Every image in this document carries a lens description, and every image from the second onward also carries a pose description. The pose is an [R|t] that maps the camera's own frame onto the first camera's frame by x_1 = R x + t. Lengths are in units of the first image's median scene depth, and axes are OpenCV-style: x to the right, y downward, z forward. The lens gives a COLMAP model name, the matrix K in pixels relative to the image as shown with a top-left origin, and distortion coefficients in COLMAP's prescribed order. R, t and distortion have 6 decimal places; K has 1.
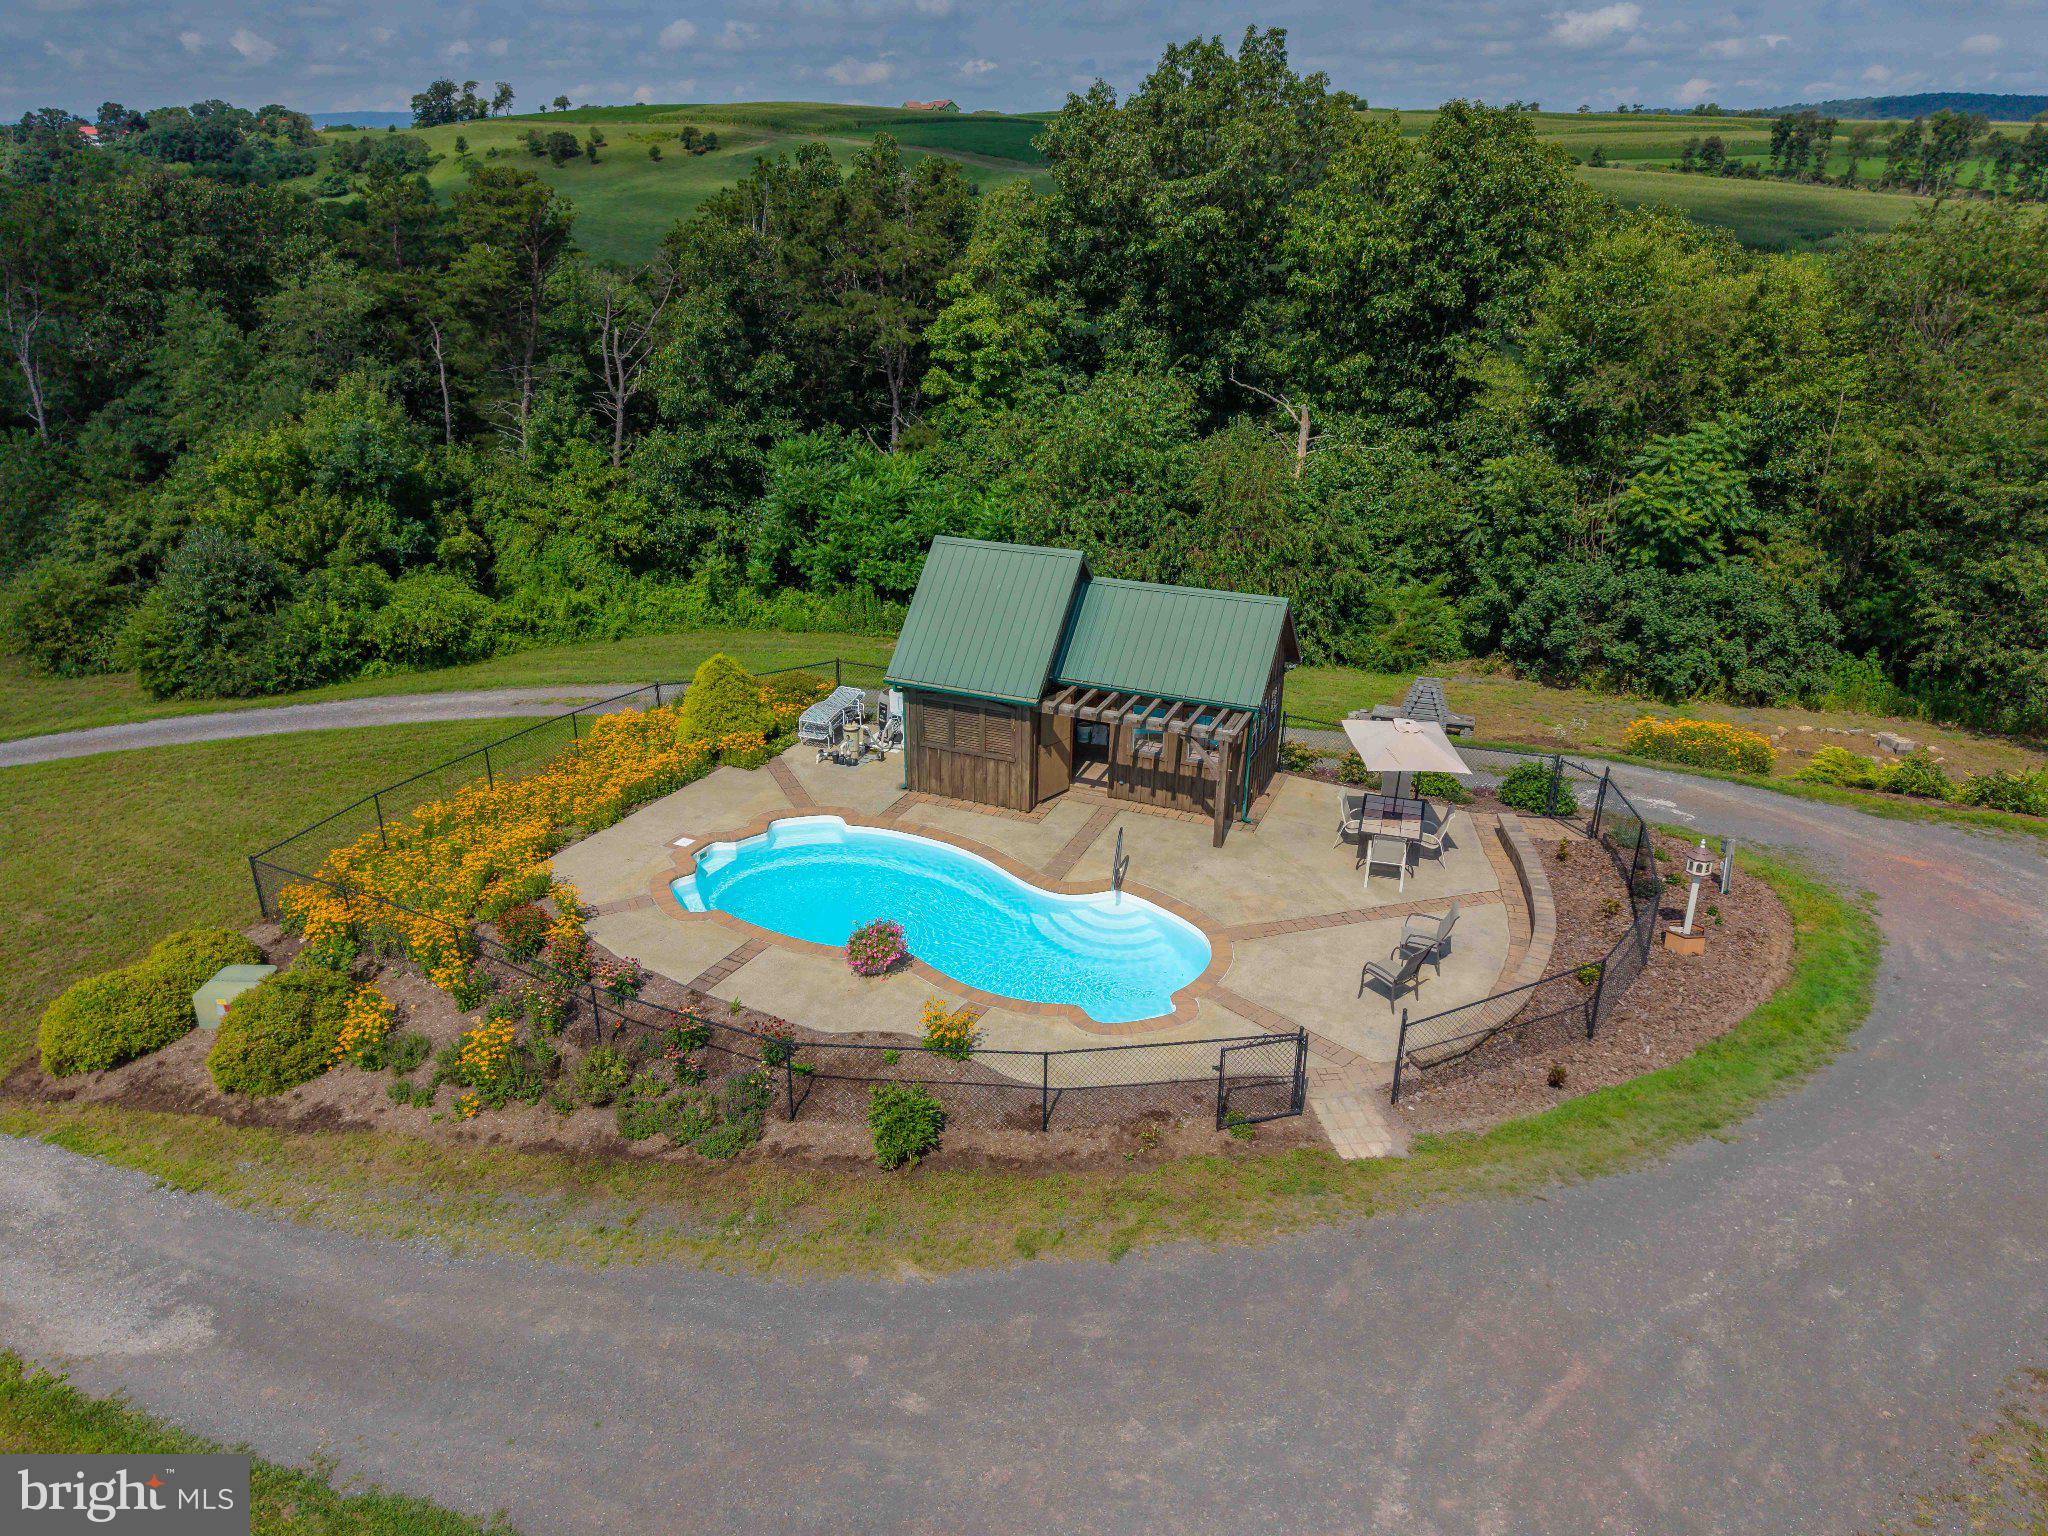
lens RADIAL K [[1391.9, 0, 1016.5], [0, 1391.9, 773.1], [0, 0, 1]] dist [0.034976, -0.037870]
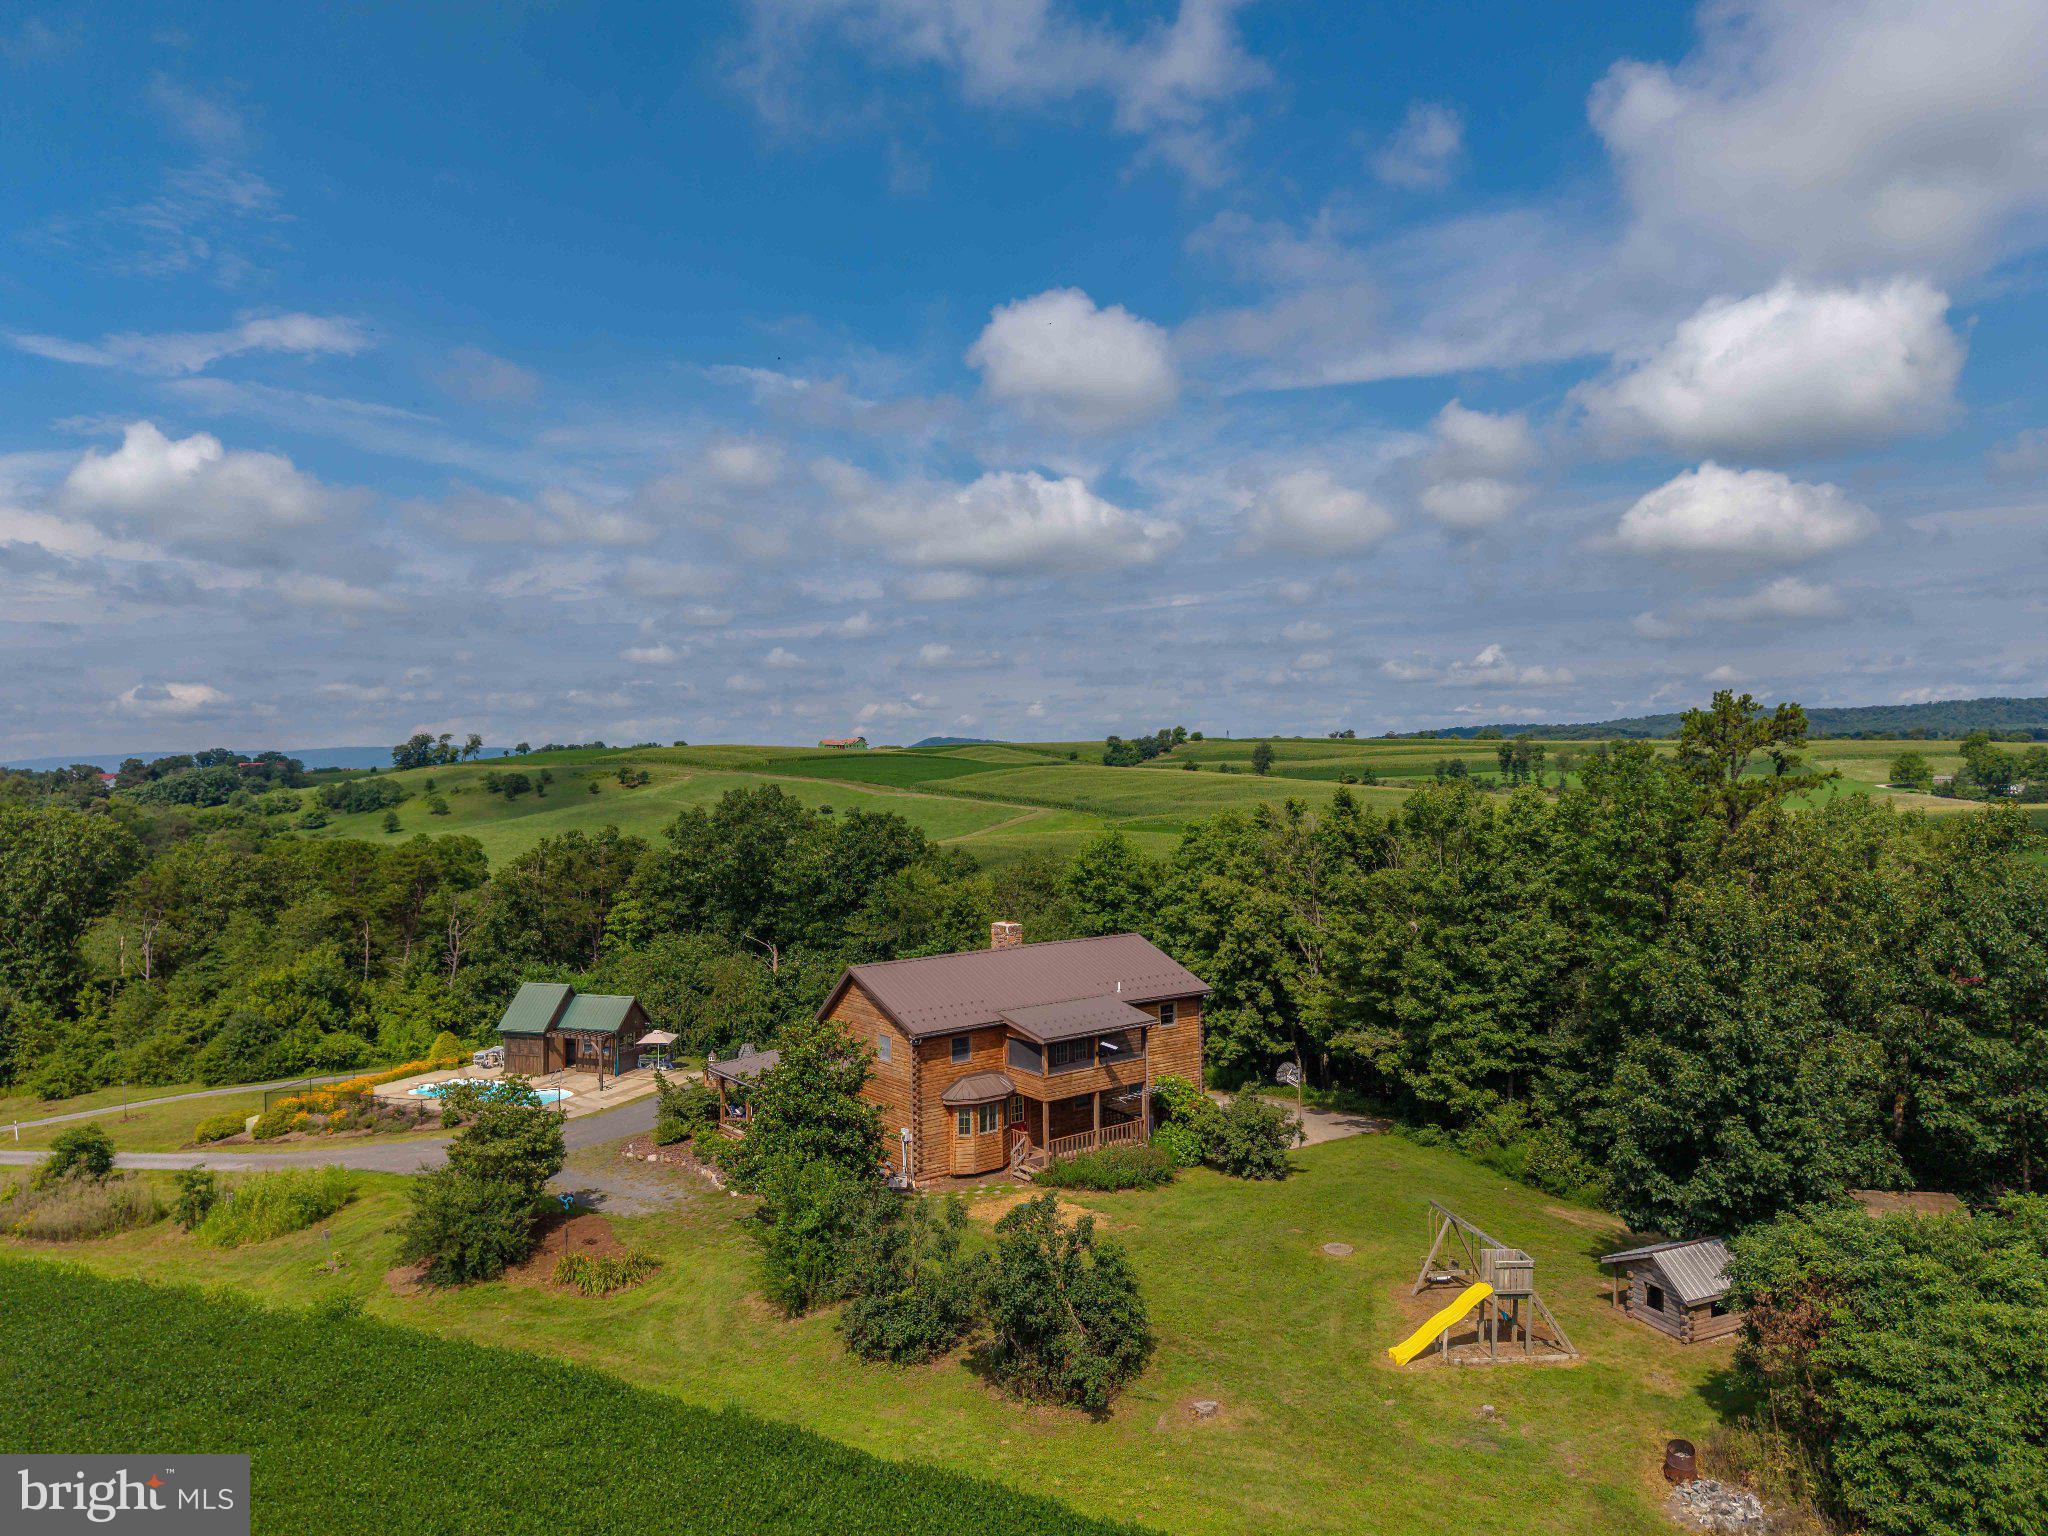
lens RADIAL K [[1391.9, 0, 1016.5], [0, 1391.9, 773.1], [0, 0, 1]] dist [0.034976, -0.037870]
pose [[0.998781, -0.020919, 0.044700, 0.462626], [0.037084, 0.915742, -0.400051, 0.346345], [-0.032566, 0.401221, 0.915402, -1.023081]]
